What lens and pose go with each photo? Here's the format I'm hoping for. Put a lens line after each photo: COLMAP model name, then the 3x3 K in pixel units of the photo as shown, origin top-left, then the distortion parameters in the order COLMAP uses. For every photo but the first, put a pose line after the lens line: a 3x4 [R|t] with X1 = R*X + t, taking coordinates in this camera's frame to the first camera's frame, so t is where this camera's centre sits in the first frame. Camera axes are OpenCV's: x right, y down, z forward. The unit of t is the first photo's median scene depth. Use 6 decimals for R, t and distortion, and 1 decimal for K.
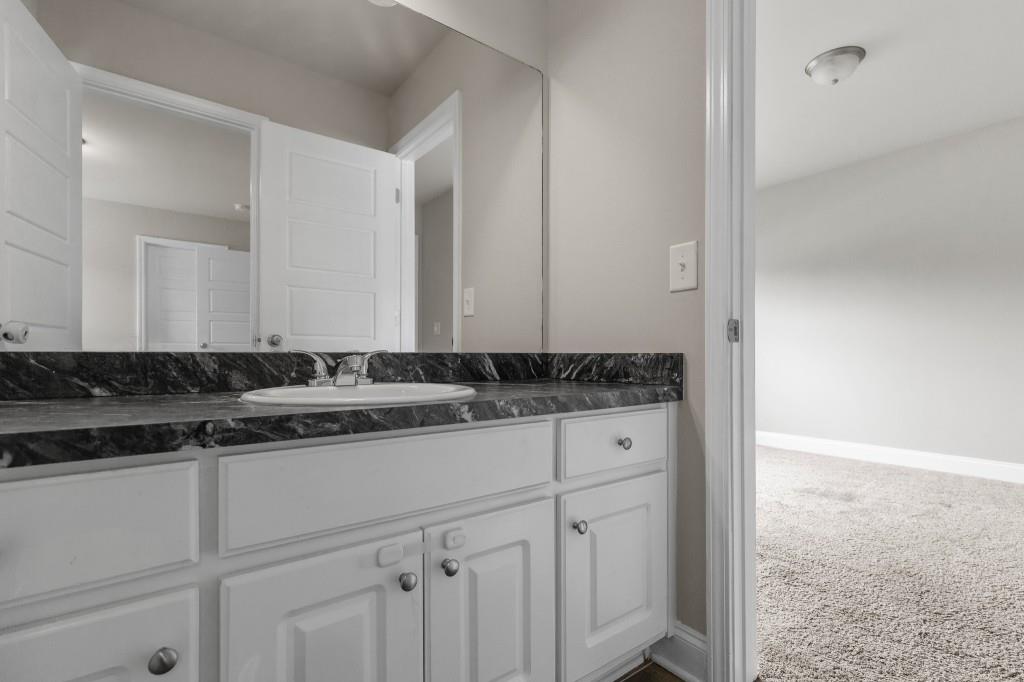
lens RADIAL K [[471.0, 0, 512.0], [0, 471.0, 341.0], [0, 0, 1]] dist [0.006756, 0.000241]
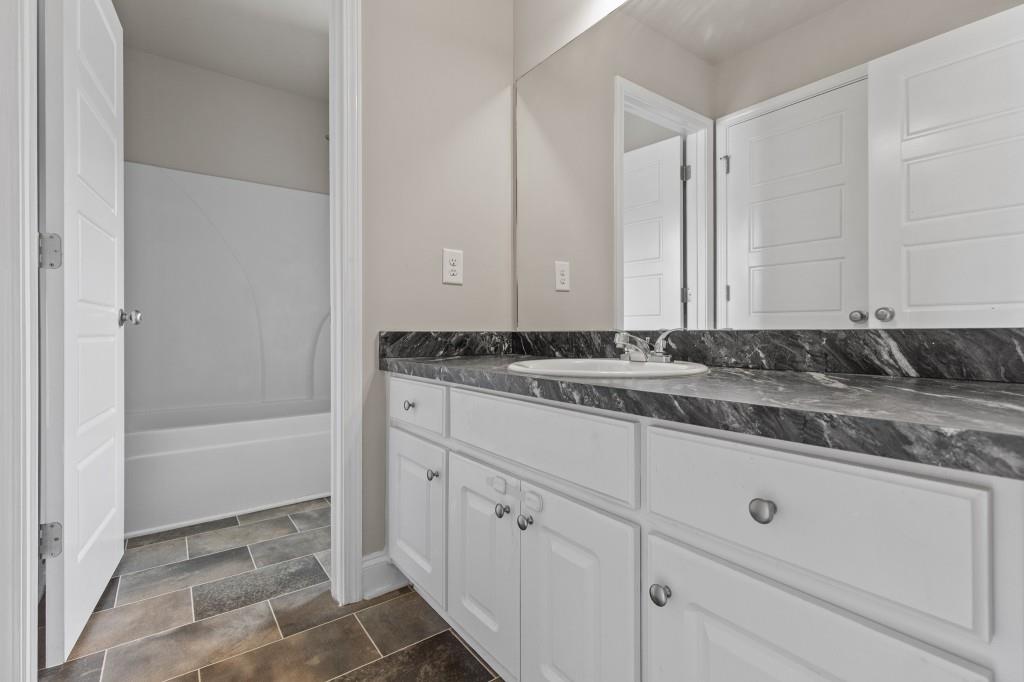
lens RADIAL K [[468.8, 0, 517.9], [0, 468.8, 332.3], [0, 0, 1]] dist [0.006507, 0.000097]
pose [[0.002464, -0.001139, -0.999996, 0.734620], [0.032286, 0.999478, -0.001059, 0.021117], [0.999476, -0.032284, 0.002500, 0.742941]]
